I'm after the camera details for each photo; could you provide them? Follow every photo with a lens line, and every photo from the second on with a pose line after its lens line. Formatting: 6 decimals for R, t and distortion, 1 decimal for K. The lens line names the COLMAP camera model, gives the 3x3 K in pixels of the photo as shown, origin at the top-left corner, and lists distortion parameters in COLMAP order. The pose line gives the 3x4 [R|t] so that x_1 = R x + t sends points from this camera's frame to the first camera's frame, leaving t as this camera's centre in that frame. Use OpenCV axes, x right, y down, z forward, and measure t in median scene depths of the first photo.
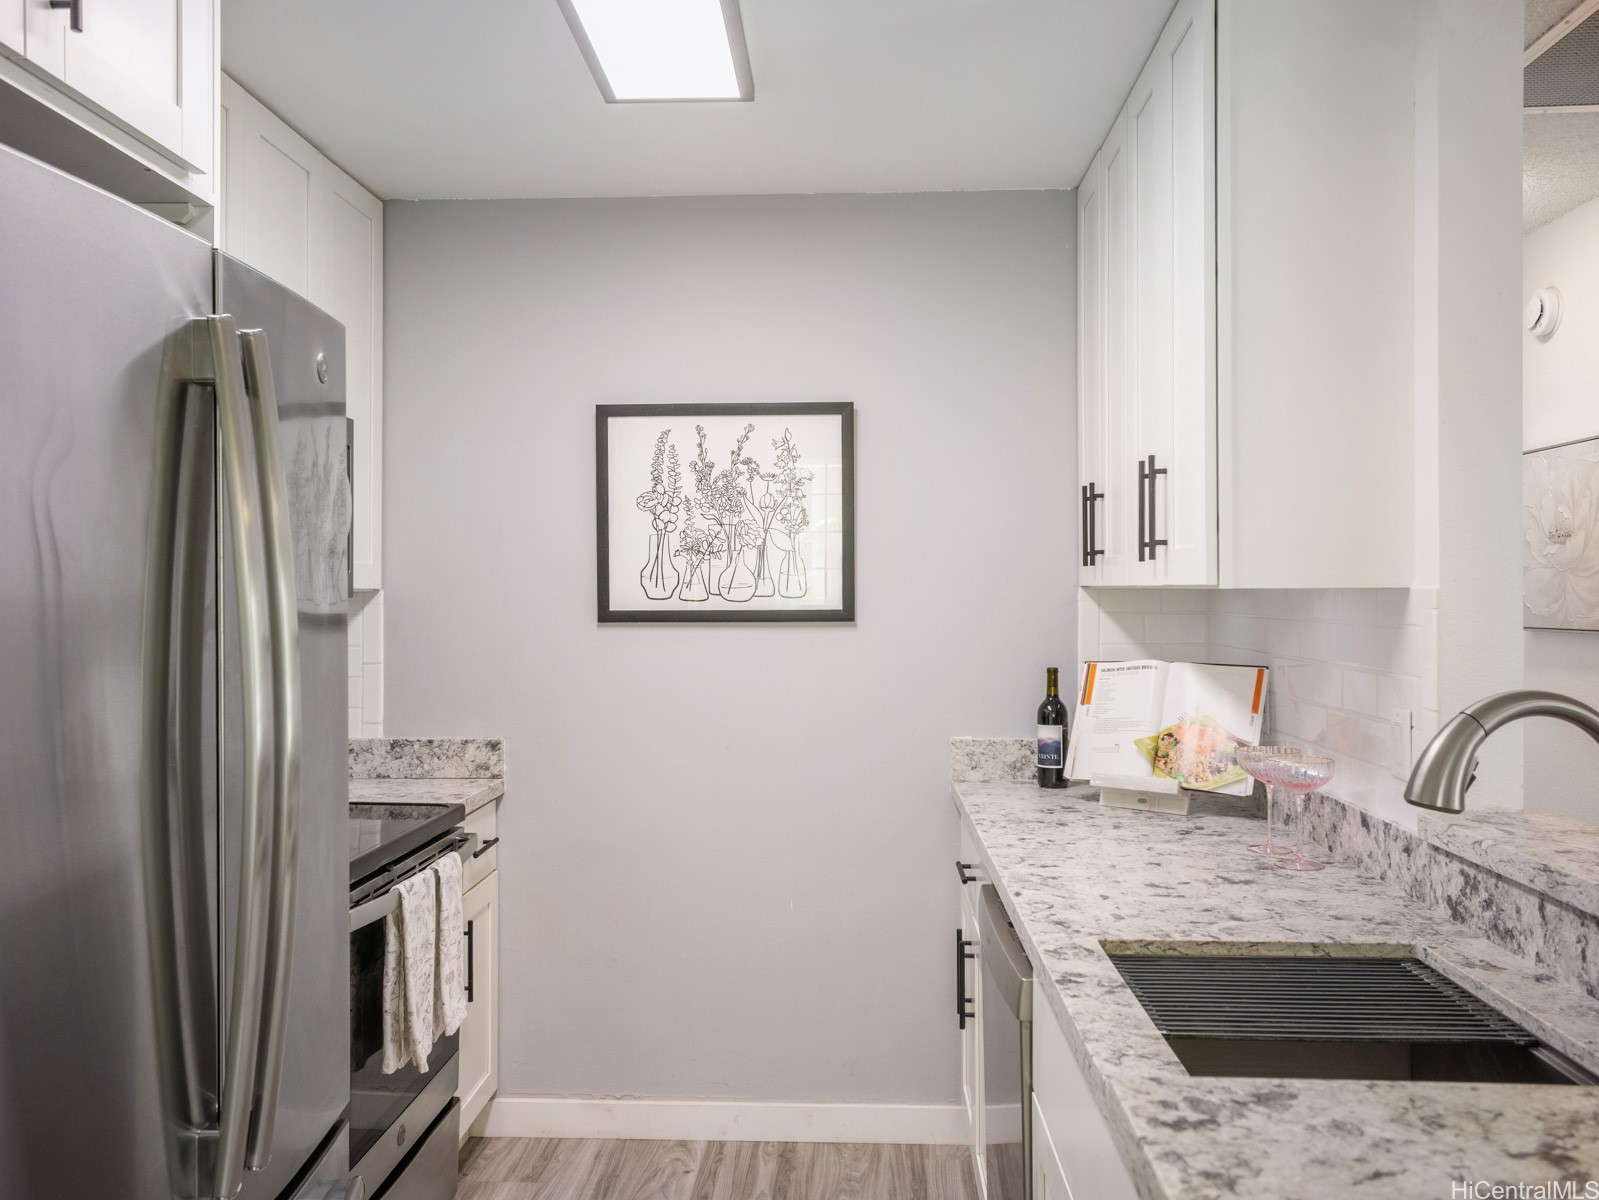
lens RADIAL K [[1287.0, 0, 808.5], [0, 1287.0, 577.5], [0, 0, 1]] dist [0.018611, 0.001298]
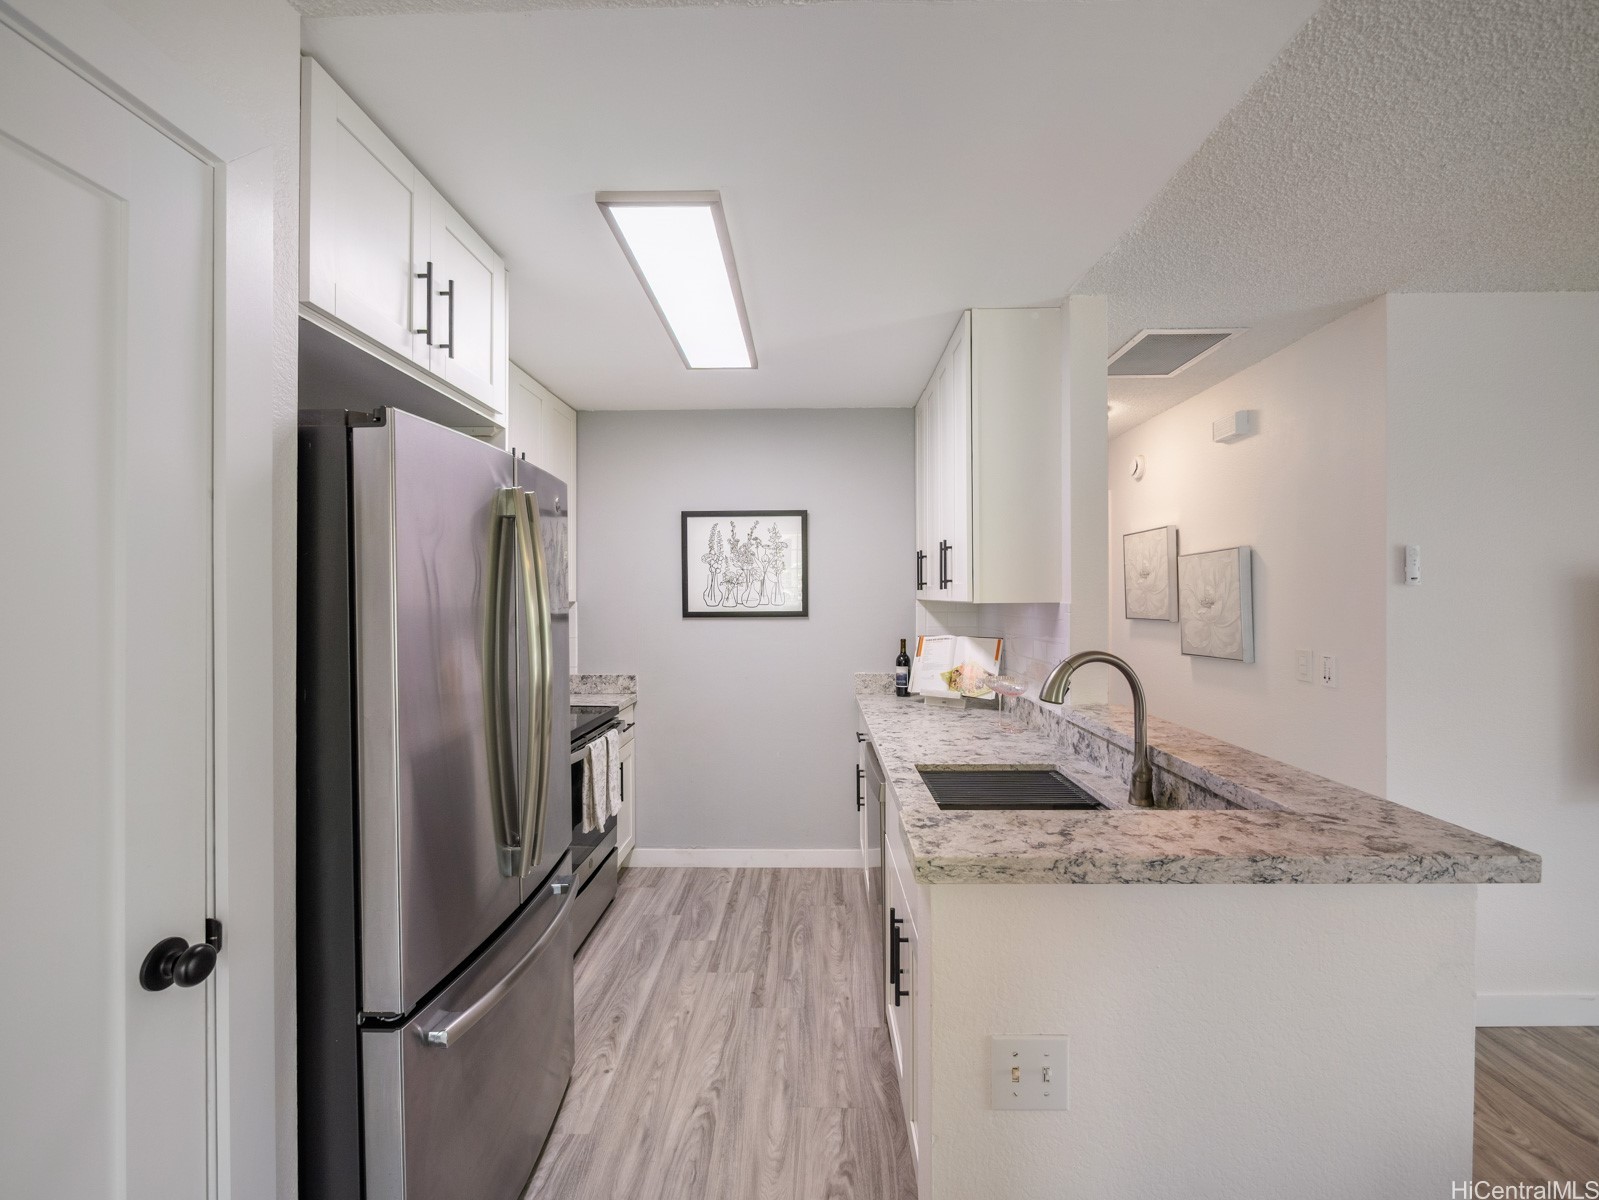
lens RADIAL K [[671.1, 0, 808.7], [0, 671.1, 595.5], [0, 0, 1]] dist [-0.007678, 0.000781]
pose [[0.999618, -0.002489, 0.027528, 0.008692], [0.002243, 0.999957, 0.008943, -0.010844], [-0.027549, -0.008877, 0.999581, -0.084389]]
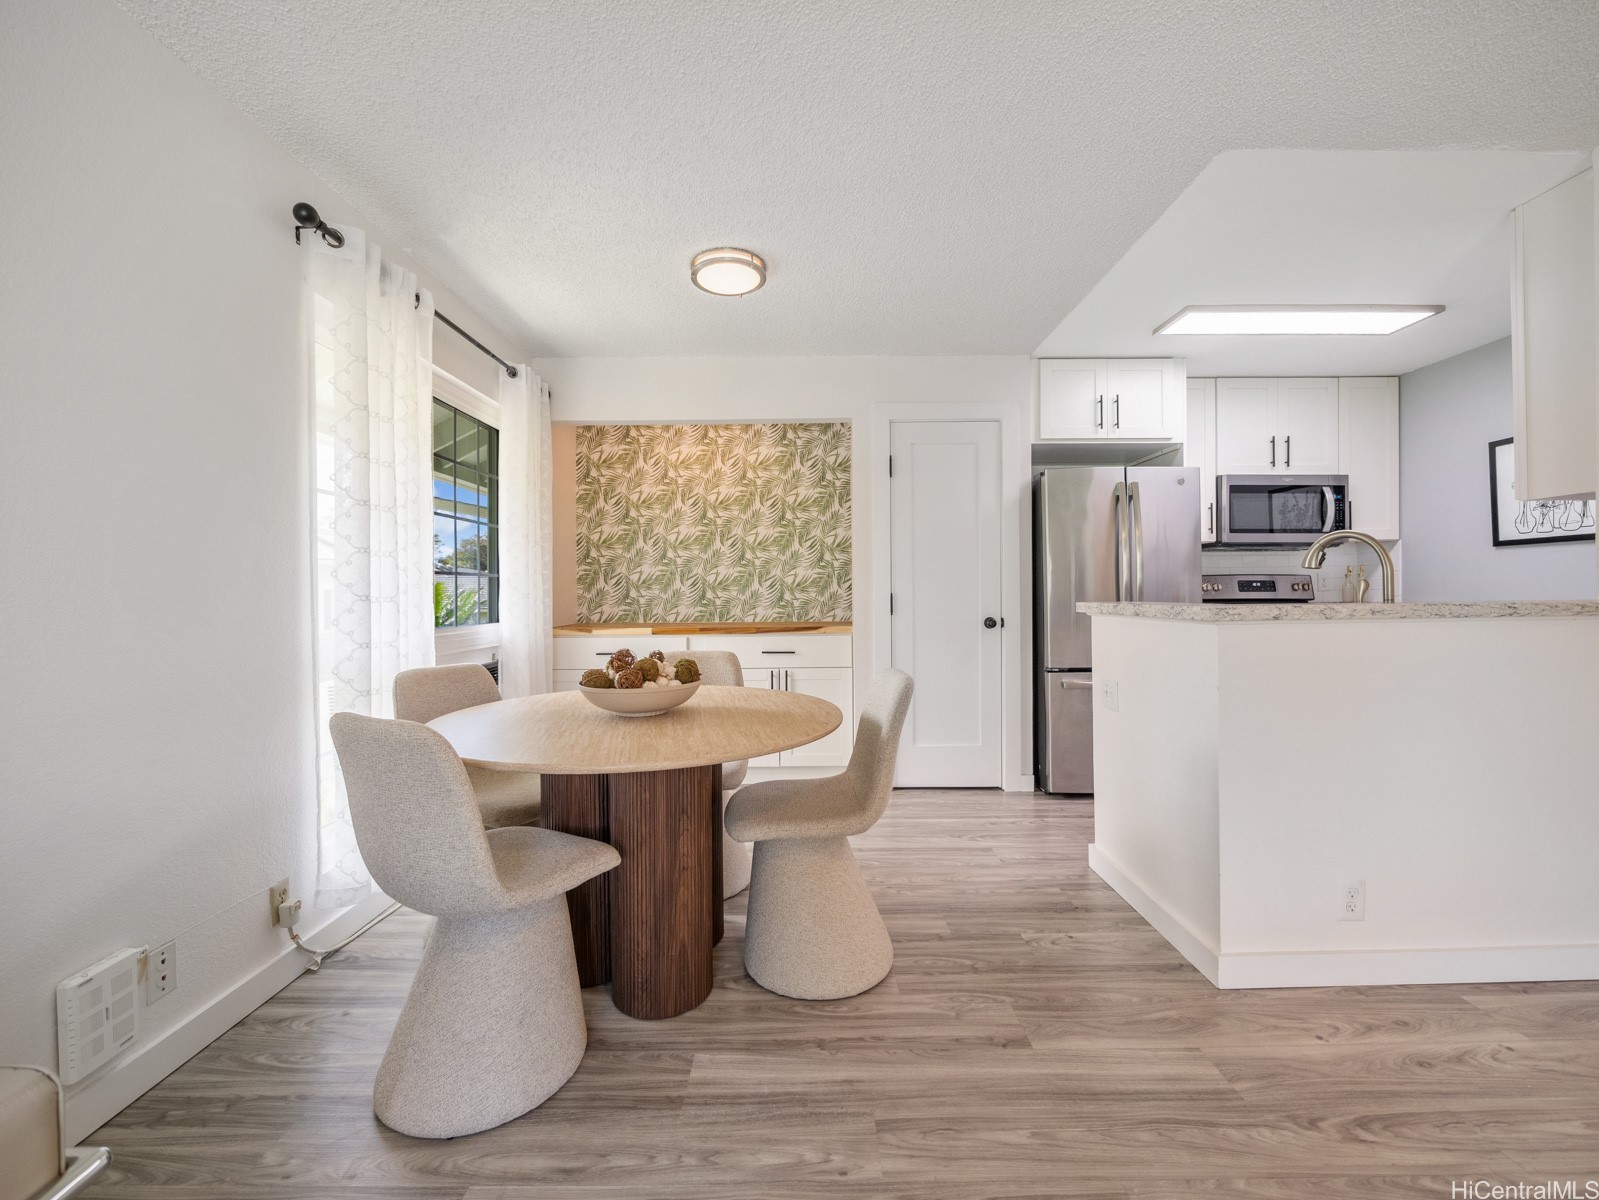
lens RADIAL K [[671.1, 0, 801.4], [0, 671.1, 591.8], [0, 0, 1]] dist [-0.007678, 0.000781]
pose [[0.041368, -0.000369, -0.999144, 1.017652], [0.021371, 0.999771, 0.000516, 0.098094], [0.998915, -0.021374, 0.041366, -0.185057]]
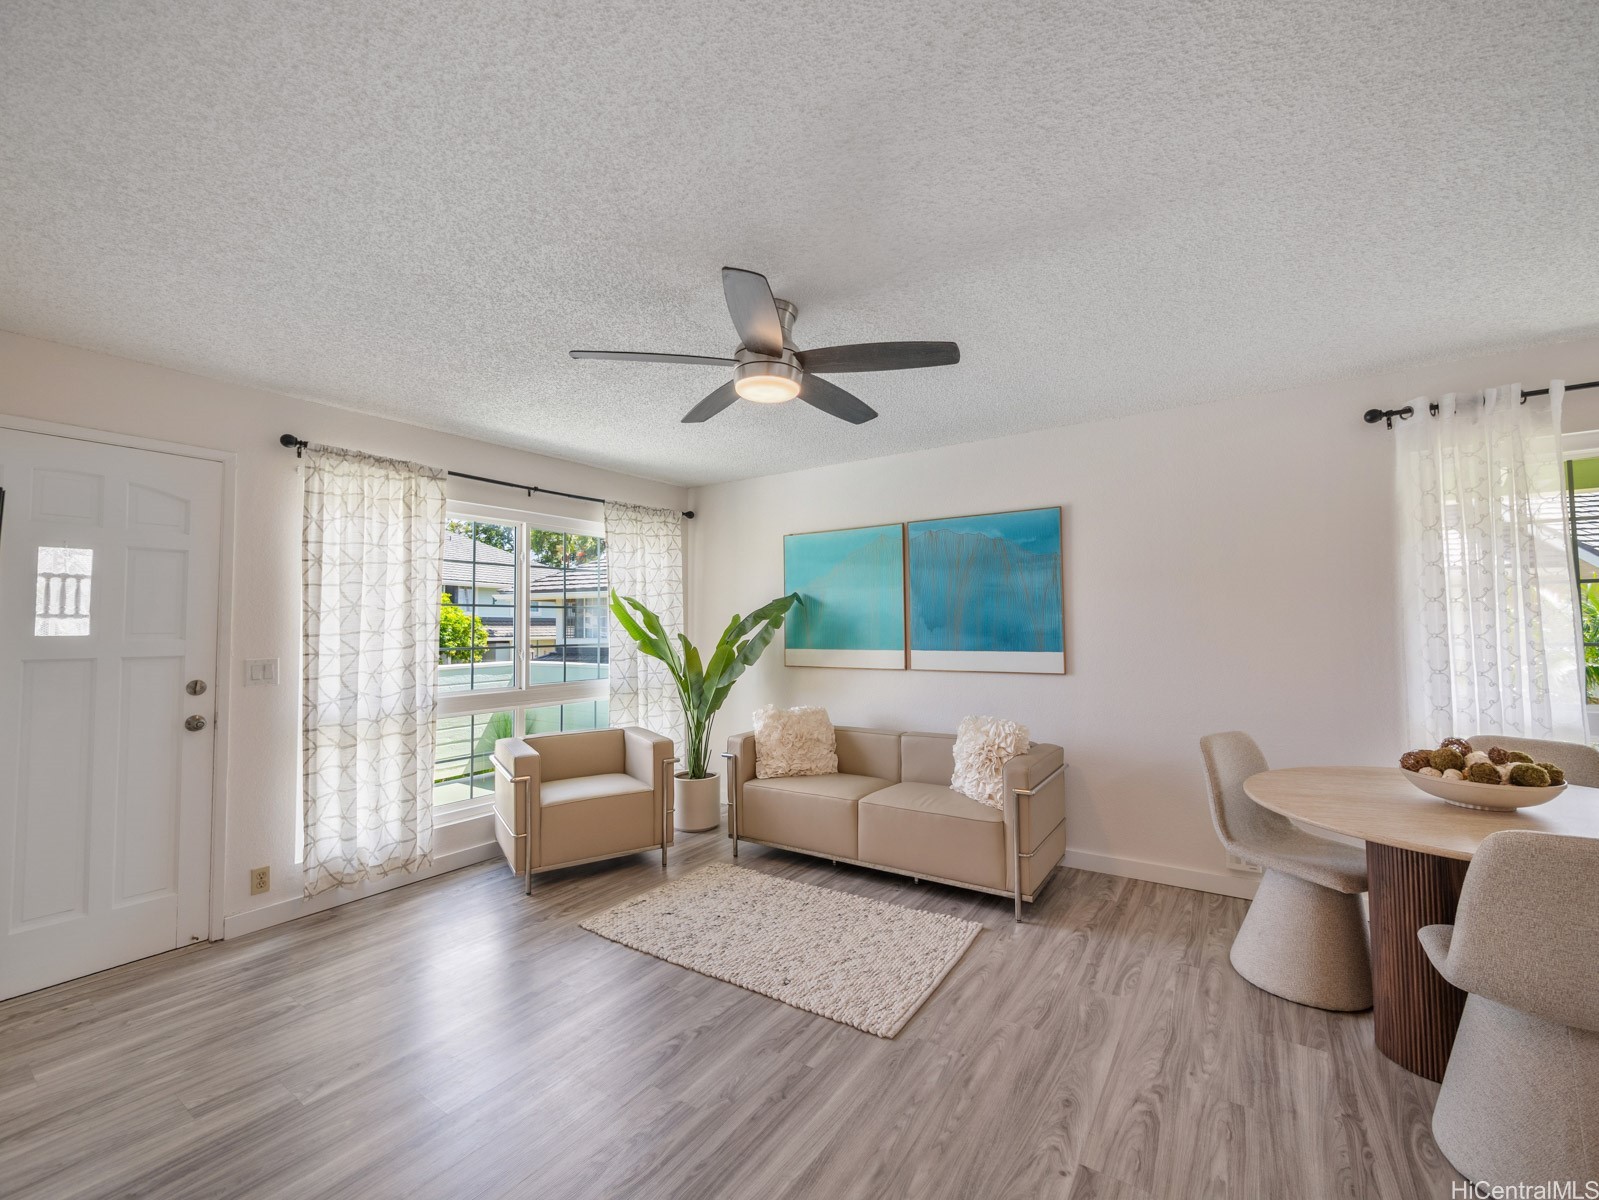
lens RADIAL K [[671.1, 0, 806.2], [0, 671.1, 598.4], [0, 0, 1]] dist [-0.007678, 0.000781]
pose [[-0.851566, 0.033821, 0.523156, 0.527843], [0.005277, 0.998419, -0.055958, 0.037476], [-0.524221, -0.044891, -0.850398, 0.674541]]
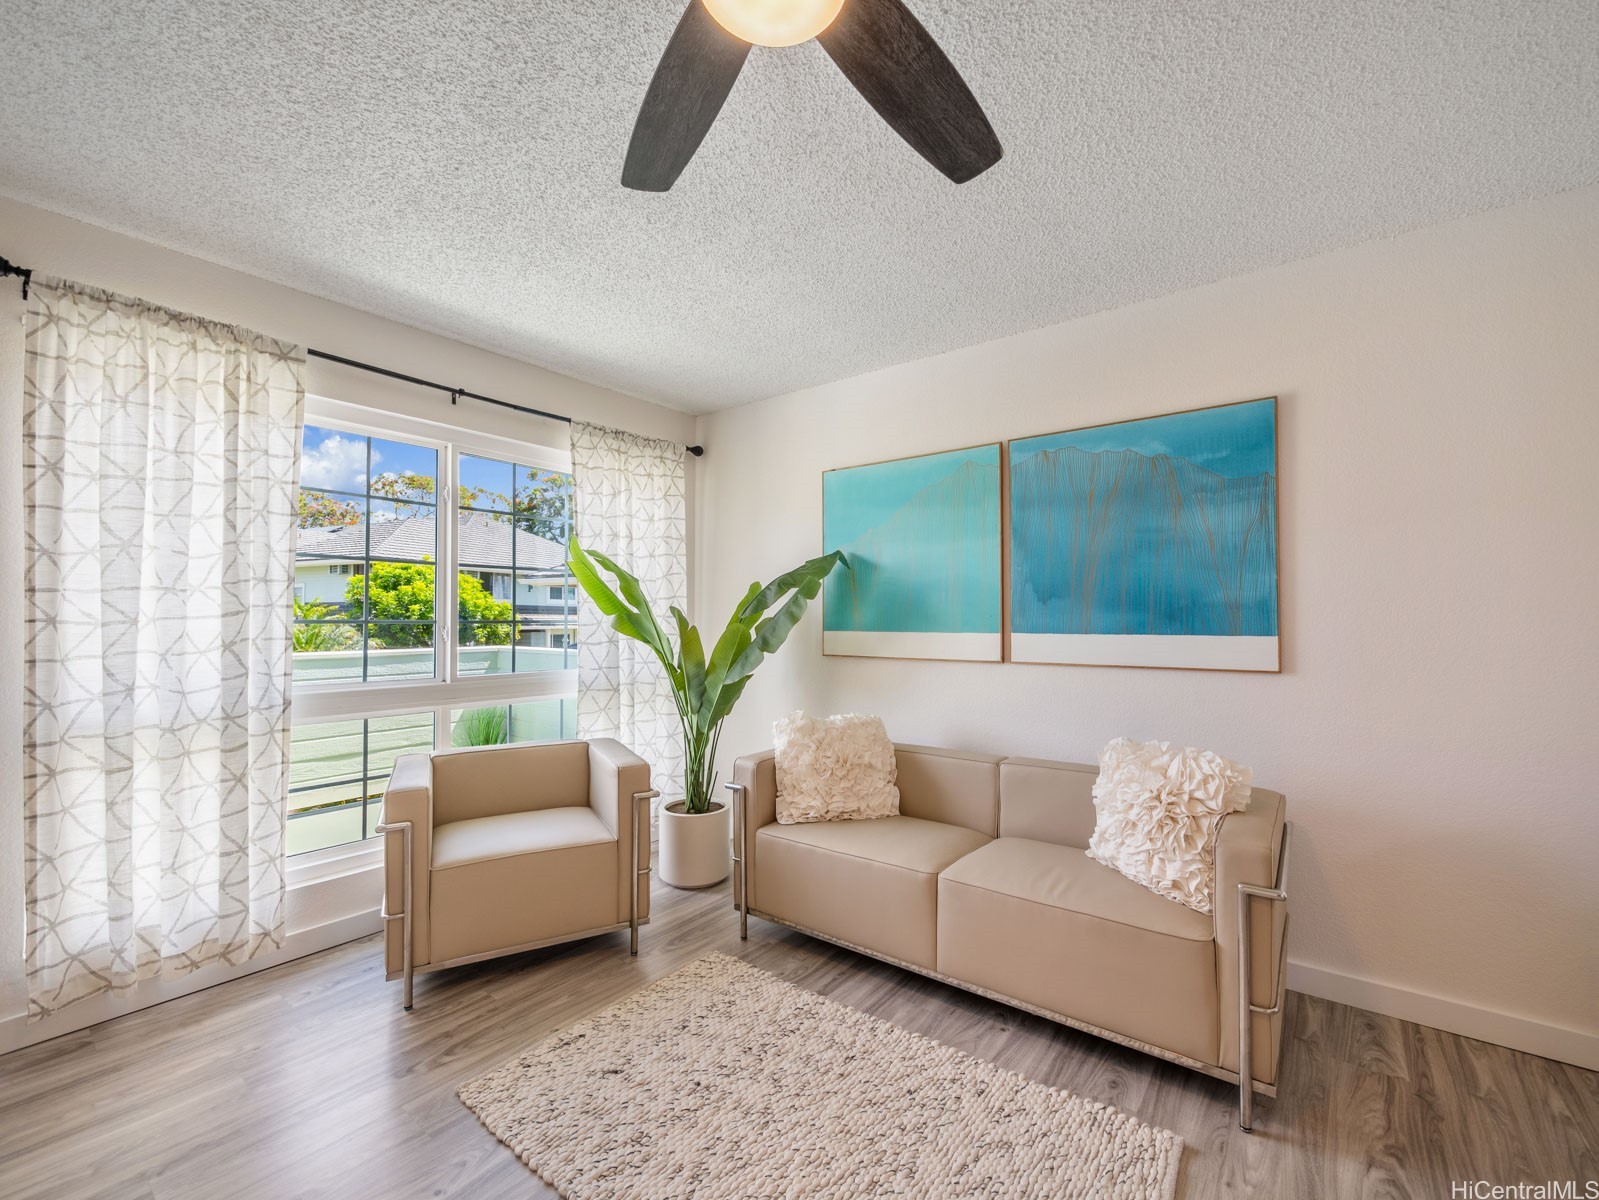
lens RADIAL K [[671.1, 0, 807.9], [0, 671.1, 610.6], [0, 0, 1]] dist [-0.007678, 0.000781]
pose [[-0.816942, 0.011918, 0.576596, 0.784276], [-0.006078, 0.999553, -0.029271, 0.067536], [-0.576688, -0.027417, -0.816505, 0.267142]]
